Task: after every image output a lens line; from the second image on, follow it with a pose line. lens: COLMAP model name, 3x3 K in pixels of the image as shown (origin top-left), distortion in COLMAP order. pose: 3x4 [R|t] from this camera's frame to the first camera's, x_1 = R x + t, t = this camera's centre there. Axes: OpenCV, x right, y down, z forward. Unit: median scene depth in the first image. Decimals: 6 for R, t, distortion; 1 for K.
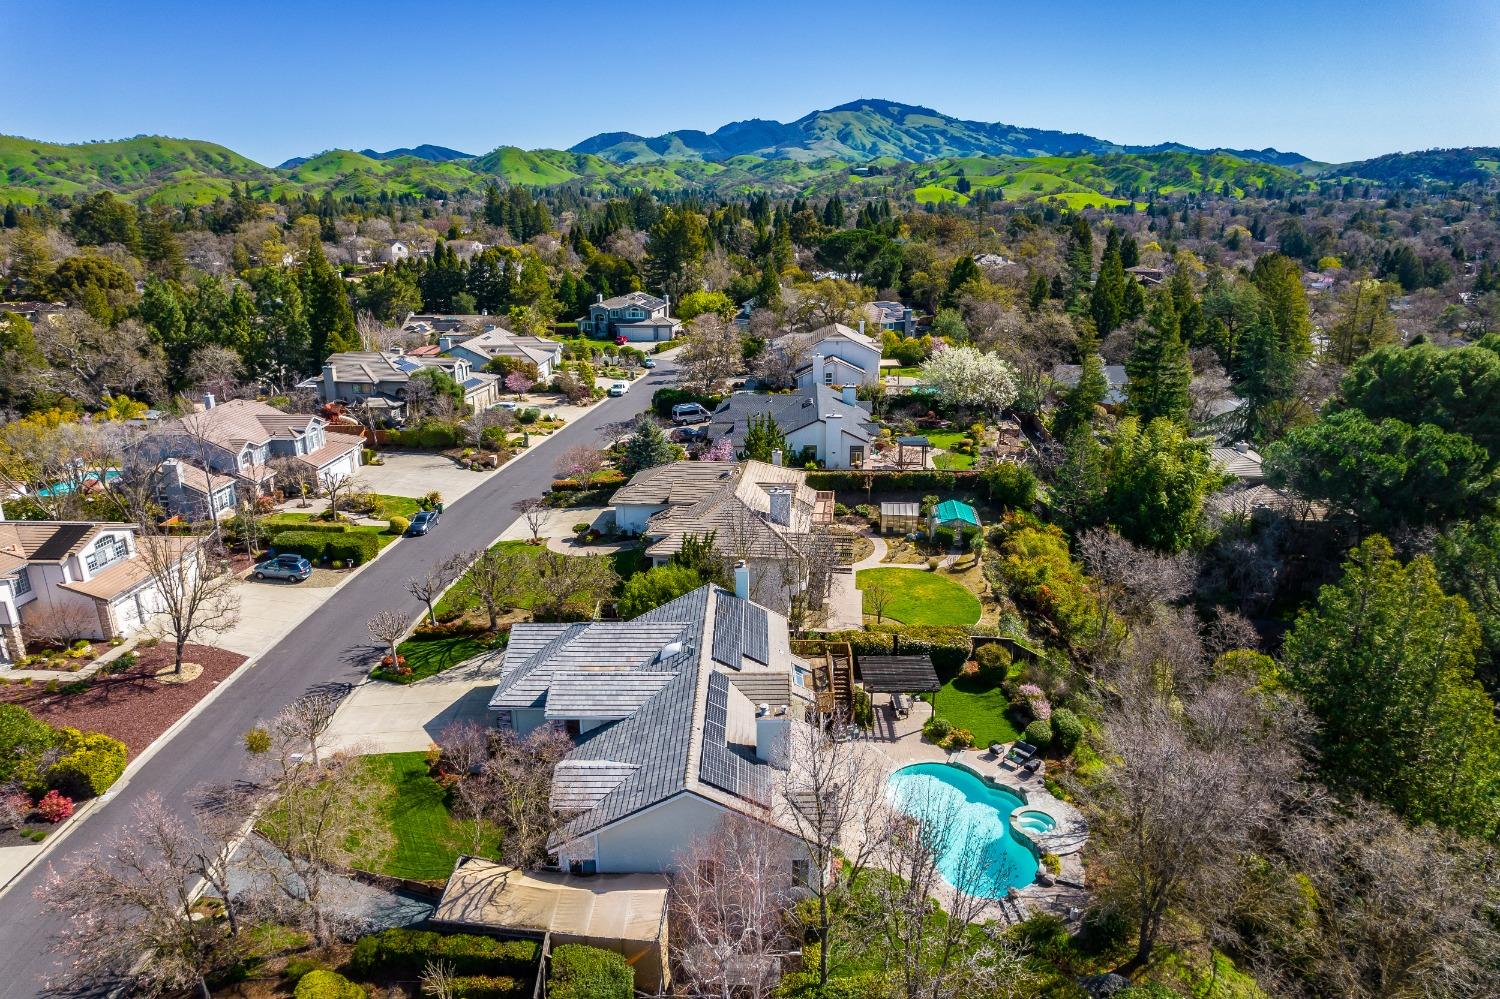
lens RADIAL K [[959.8, 0, 751.0], [0, 959.8, 513.5], [0, 0, 1]] dist [-0.092900, 0.088774]
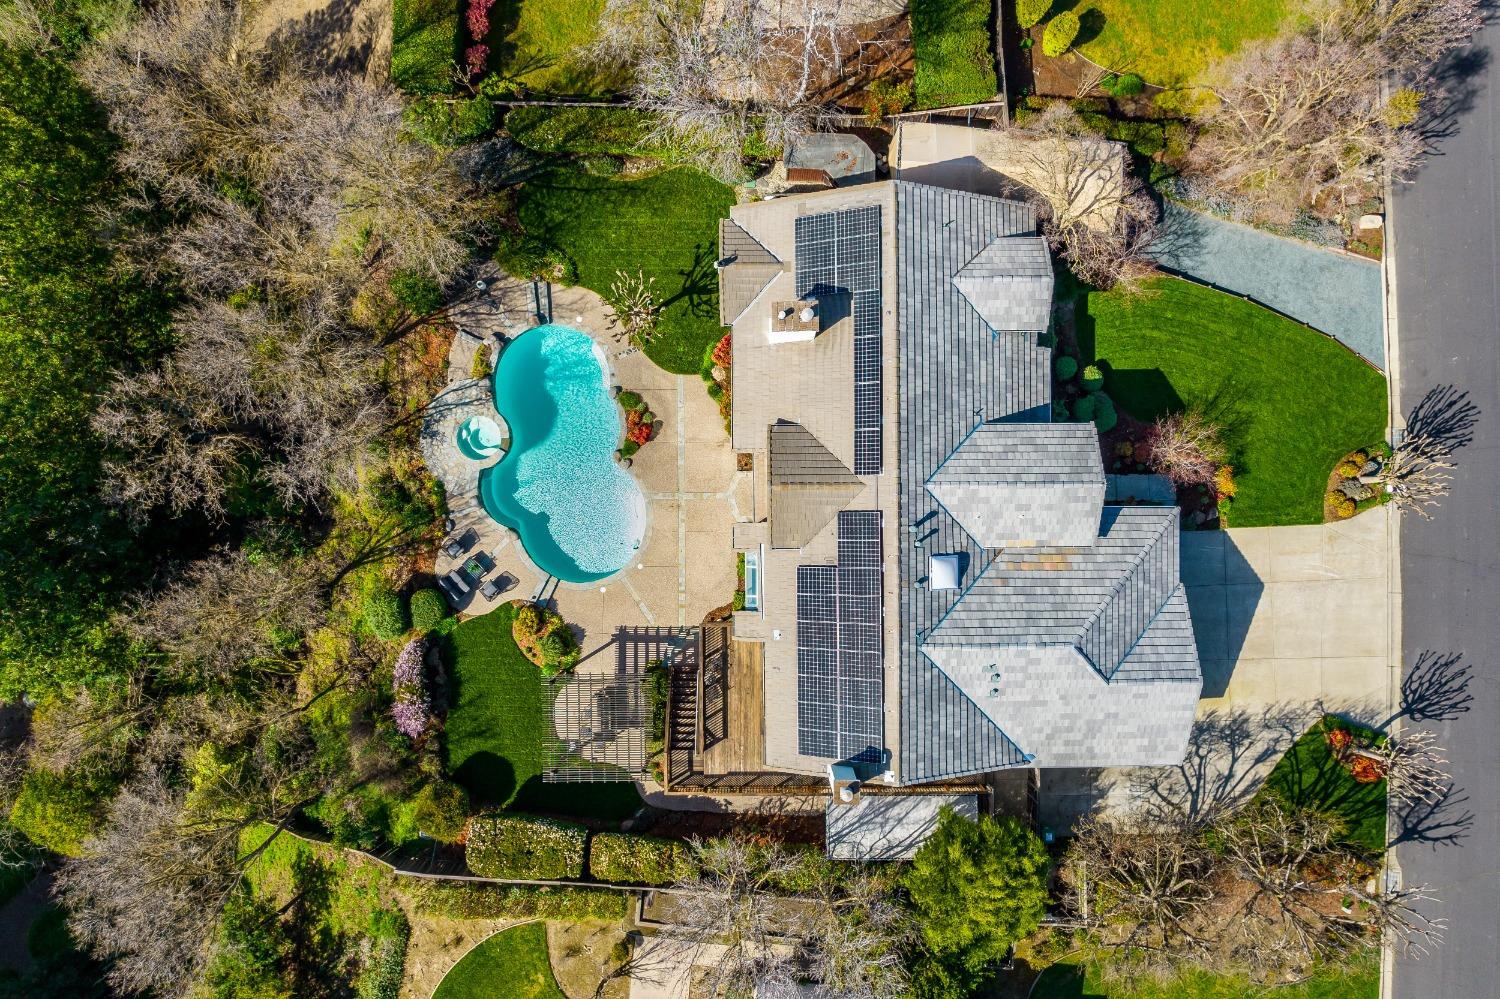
lens RADIAL K [[959.8, 0, 751.0], [0, 959.8, 513.5], [0, 0, 1]] dist [-0.092900, 0.088774]
pose [[-0.999733, 0.020731, 0.010224, 0.039925], [0.003751, -0.290979, 0.956722, -0.442648], [0.022809, 0.956505, 0.290823, 0.695416]]
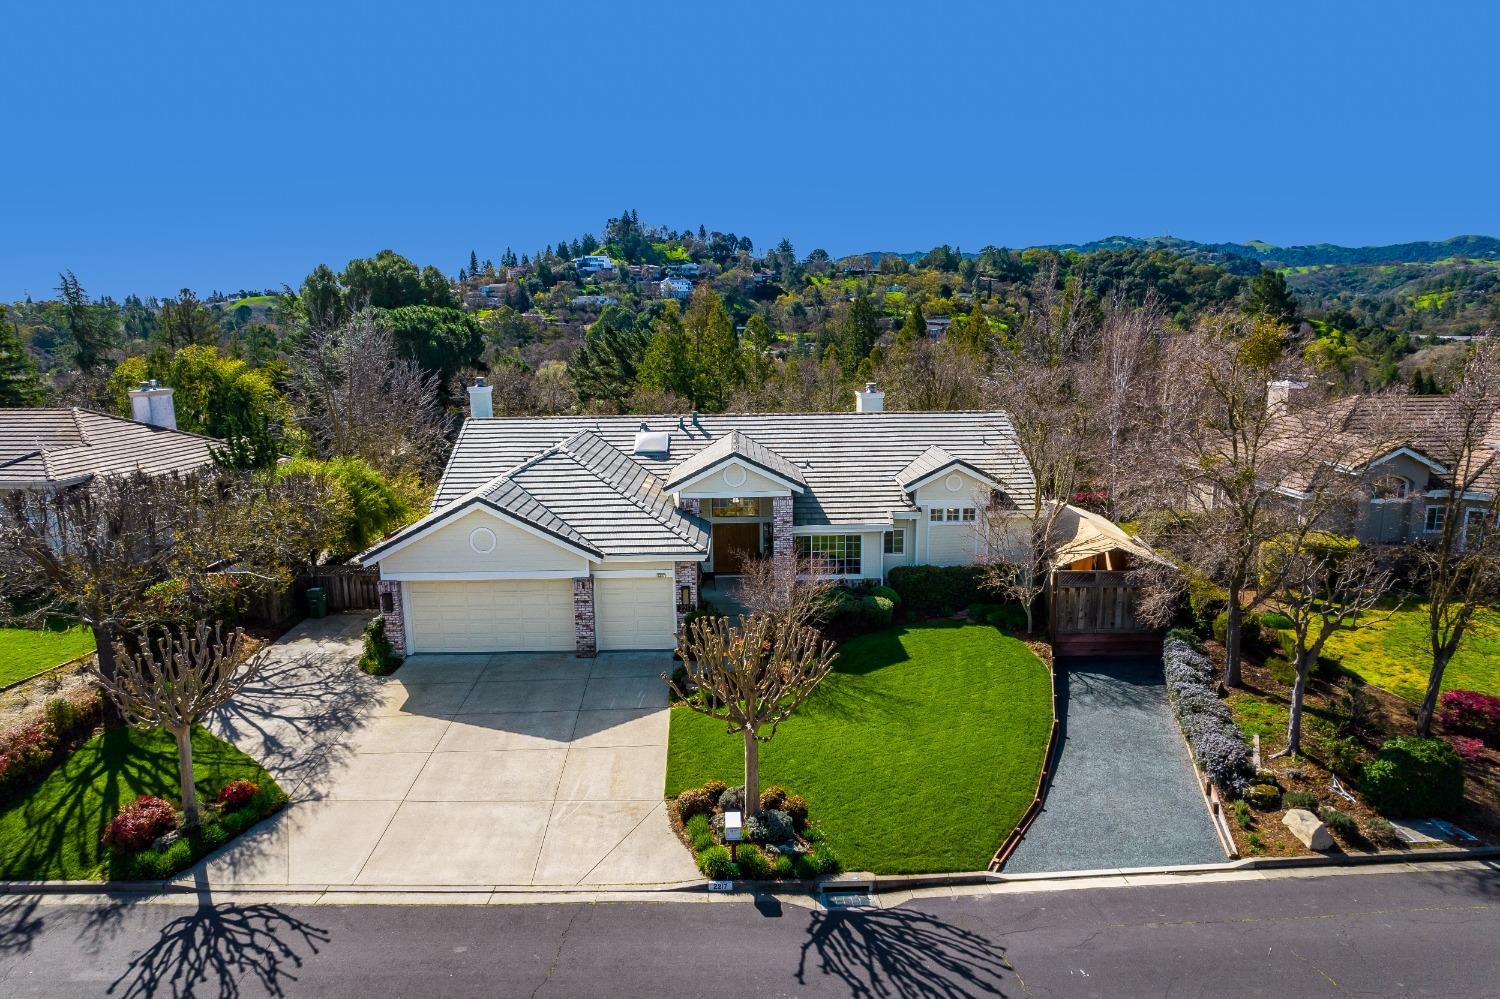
lens RADIAL K [[959.8, 0, 751.0], [0, 959.8, 513.5], [0, 0, 1]] dist [-0.092900, 0.088774]
pose [[-0.032274, -0.186652, 0.981896, -0.716280], [0.300858, 0.935029, 0.187632, 0.069997], [-0.953123, 0.301467, 0.025979, 0.844643]]
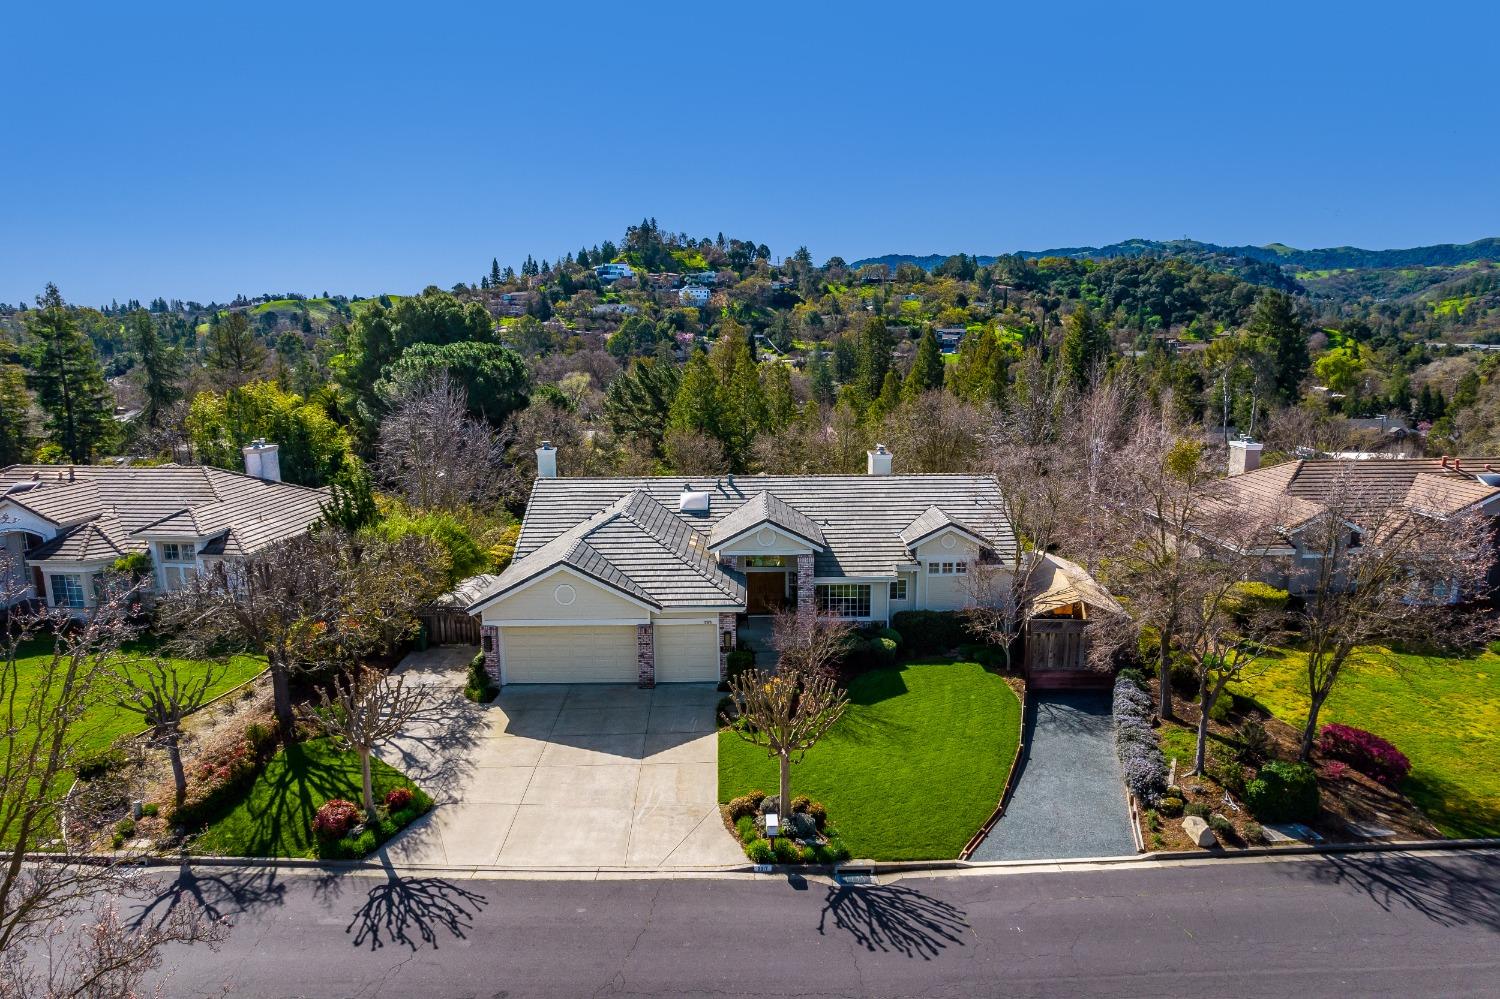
lens RADIAL K [[959.8, 0, 751.0], [0, 959.8, 513.5], [0, 0, 1]] dist [-0.092900, 0.088774]
pose [[-0.015028, -0.184881, 0.982646, -0.824067], [0.299382, 0.936839, 0.180841, 0.010821], [-0.954015, 0.296904, 0.041271, 0.838976]]
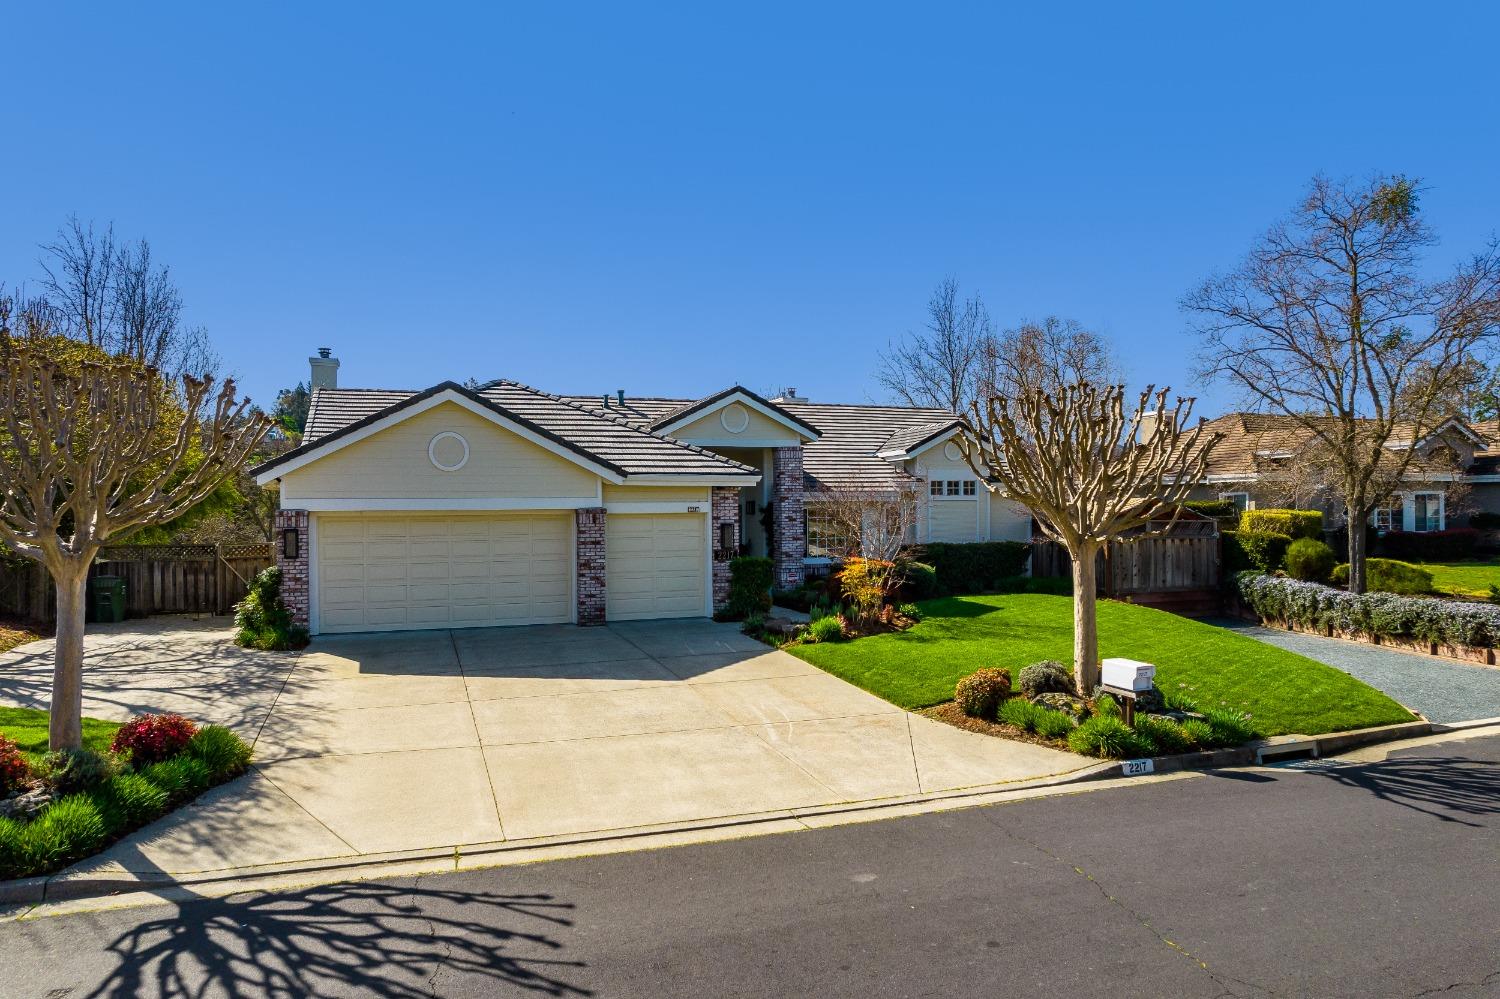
lens RADIAL K [[959.8, 0, 751.0], [0, 959.8, 513.5], [0, 0, 1]] dist [-0.092900, 0.088774]
pose [[-0.356028, 0.007832, 0.934442, -0.583715], [0.280729, 0.954672, 0.098958, 0.150136], [-0.891311, 0.297557, -0.342089, 1.017142]]
